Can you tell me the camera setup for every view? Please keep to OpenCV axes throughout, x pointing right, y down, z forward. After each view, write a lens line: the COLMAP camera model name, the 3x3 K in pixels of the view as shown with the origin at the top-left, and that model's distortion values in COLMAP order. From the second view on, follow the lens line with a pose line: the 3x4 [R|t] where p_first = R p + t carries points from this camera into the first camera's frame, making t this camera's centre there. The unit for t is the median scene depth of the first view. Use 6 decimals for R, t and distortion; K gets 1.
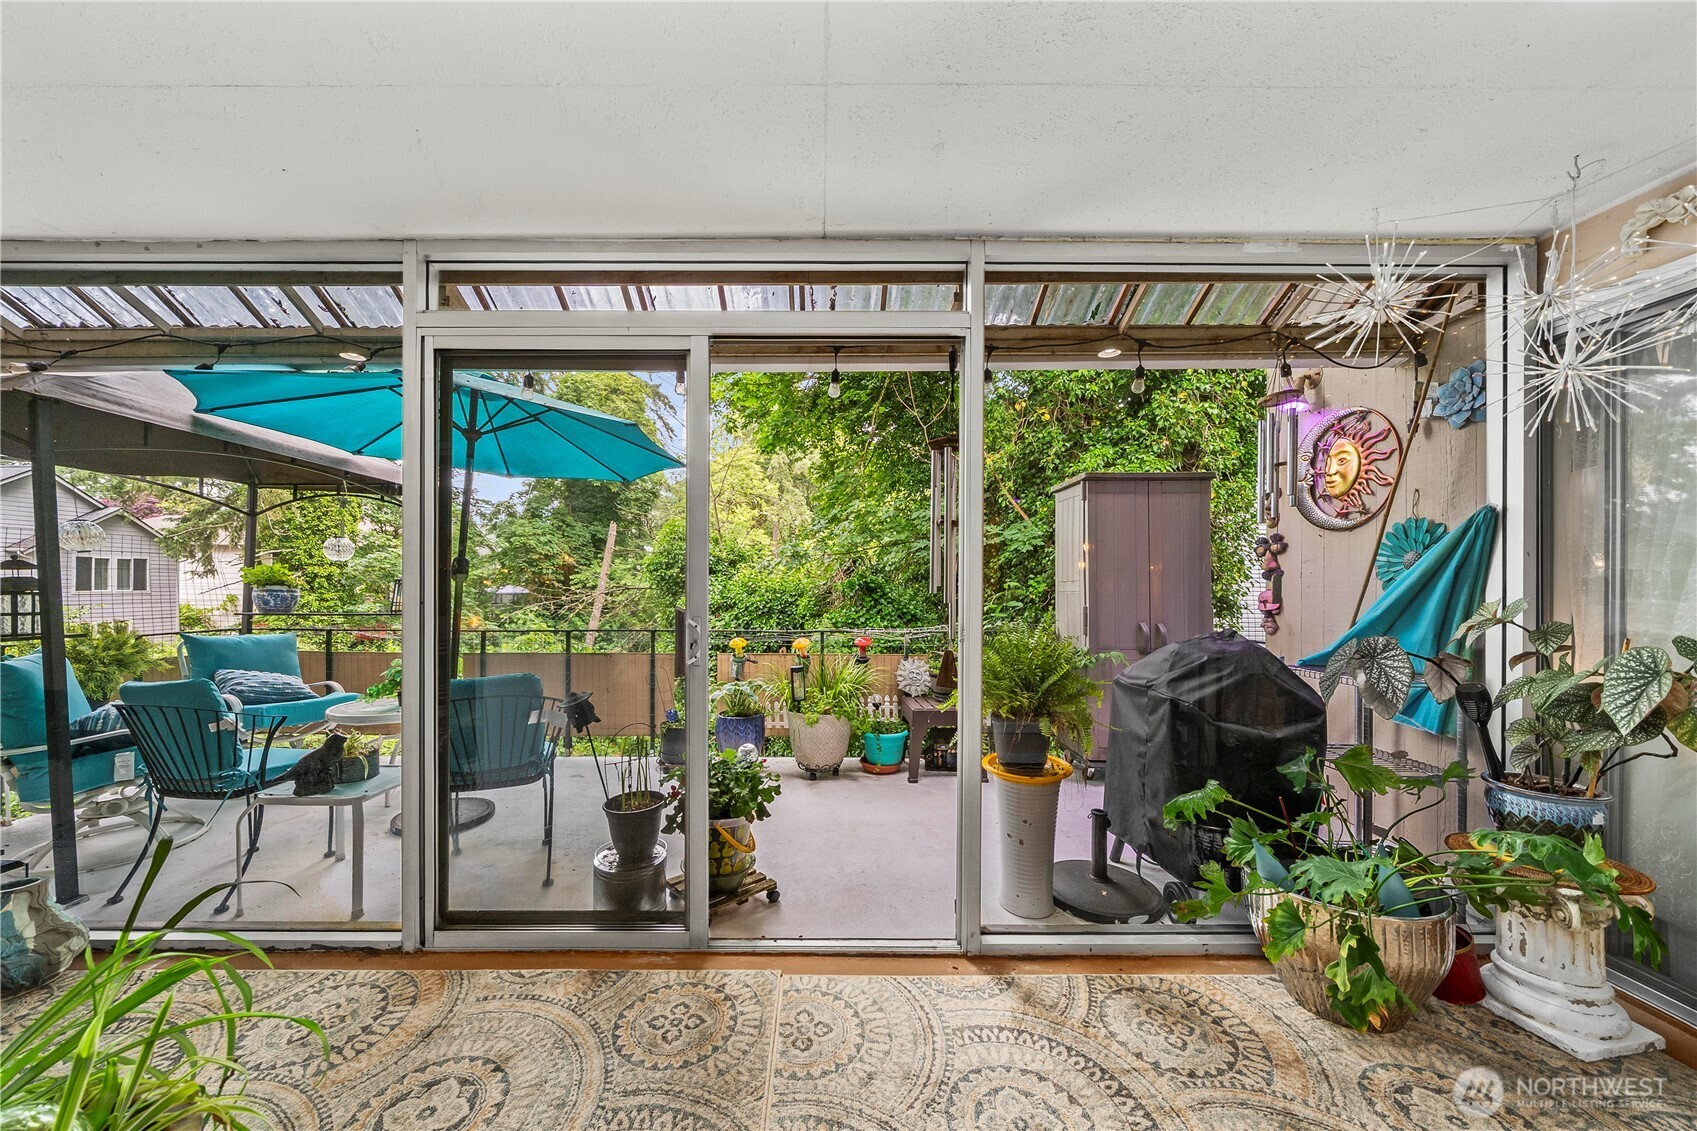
lens RADIAL K [[586.5, 0, 821.6], [0, 586.5, 577.4], [0, 0, 1]] dist [-0.004738, 0.000115]
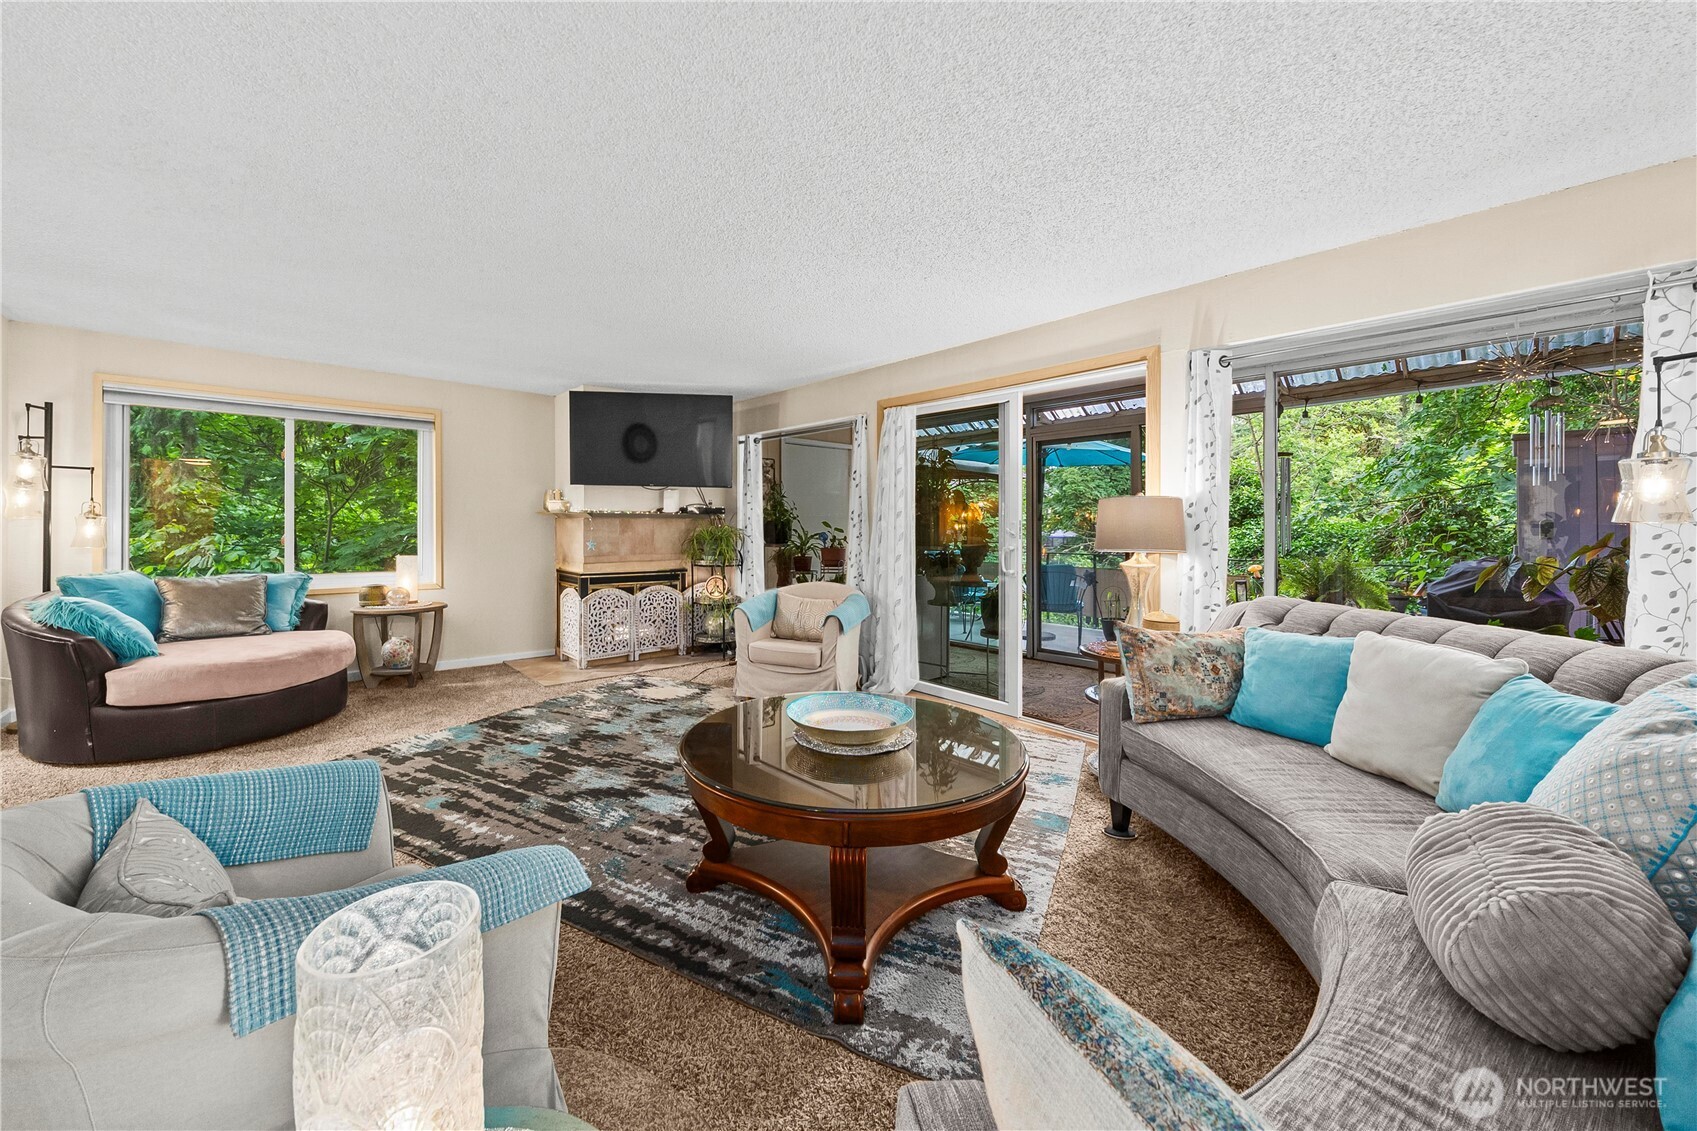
lens RADIAL K [[644.0, 0, 808.6], [0, 644.0, 525.5], [0, 0, 1]] dist [0.002164, 0.000005]
pose [[0.650261, -0.001877, -0.759709, 0.605280], [0.006823, 0.999971, 0.003370, -0.006879], [0.759680, -0.007375, 0.650255, -1.138792]]
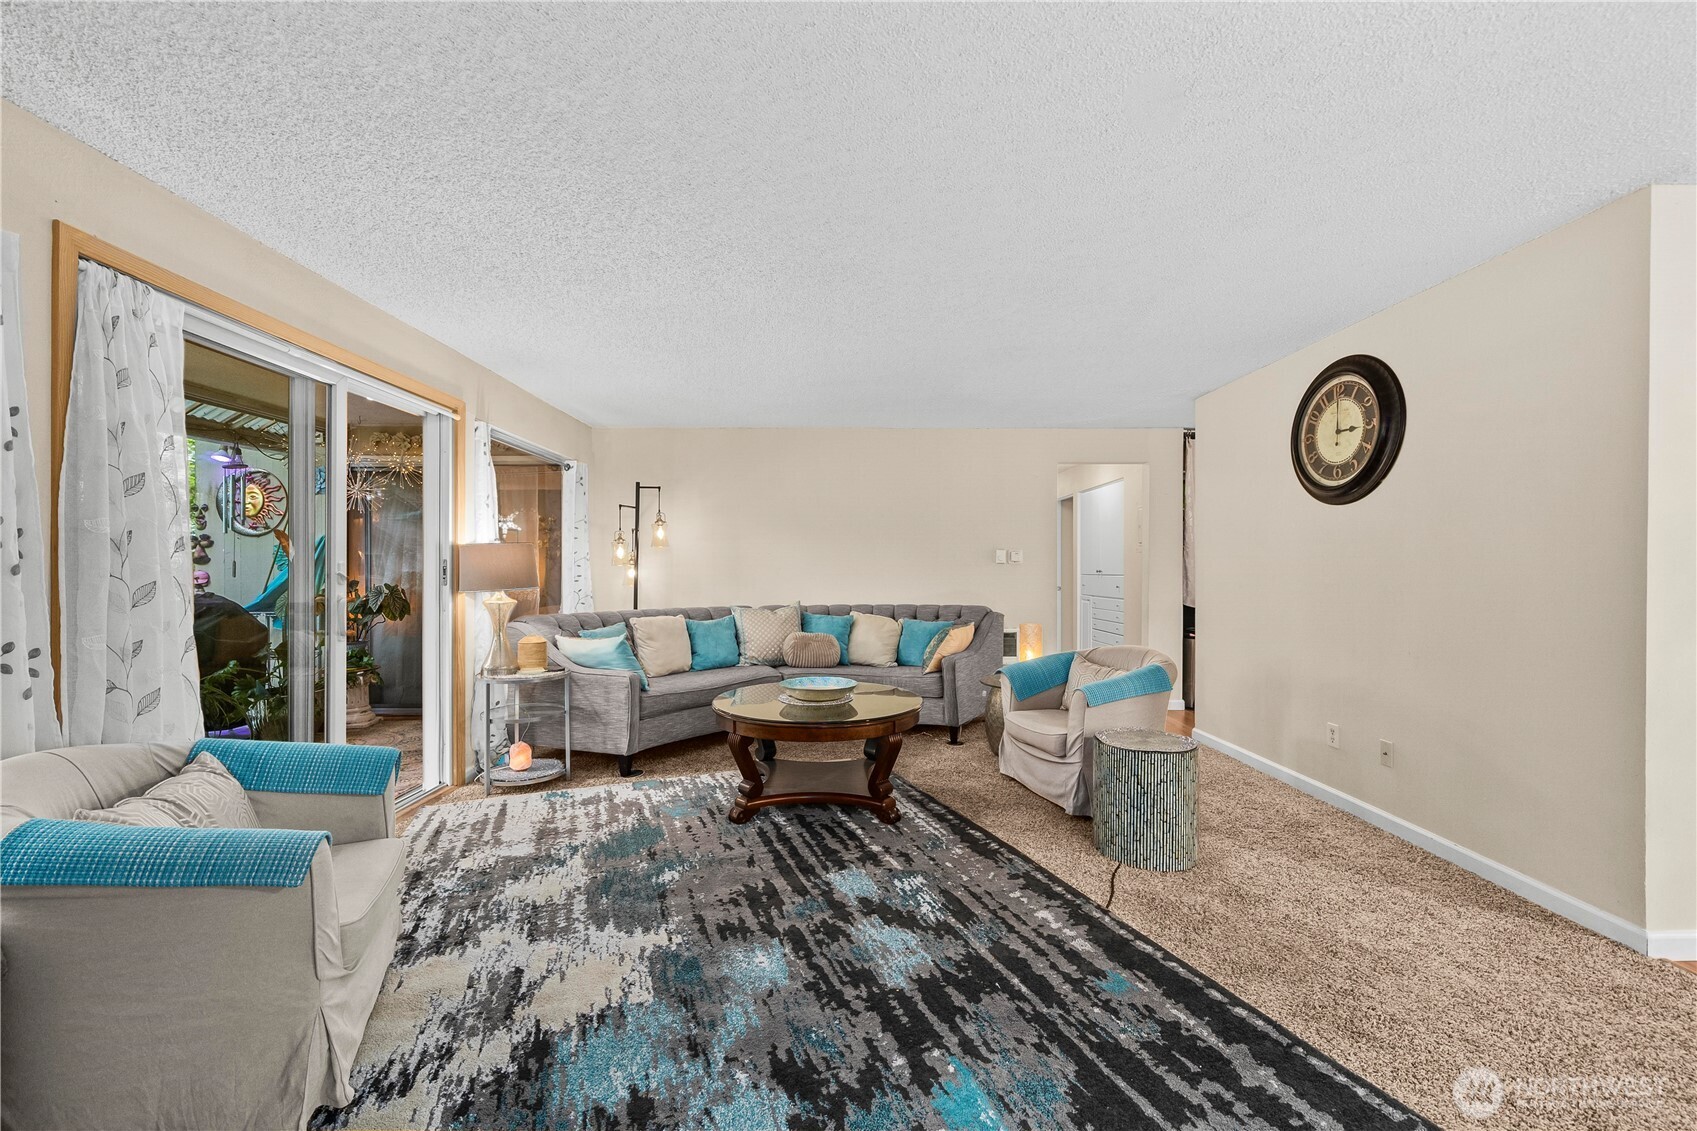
lens RADIAL K [[666.9, 0, 853.9], [0, 666.9, 572.0], [0, 0, 1]] dist [-0.002062, -0.000306]
pose [[-0.032026, -0.009429, 0.999443, -1.056652], [-0.011000, 0.999898, 0.009081, -0.009635], [-0.999427, -0.010703, -0.032126, -0.675303]]
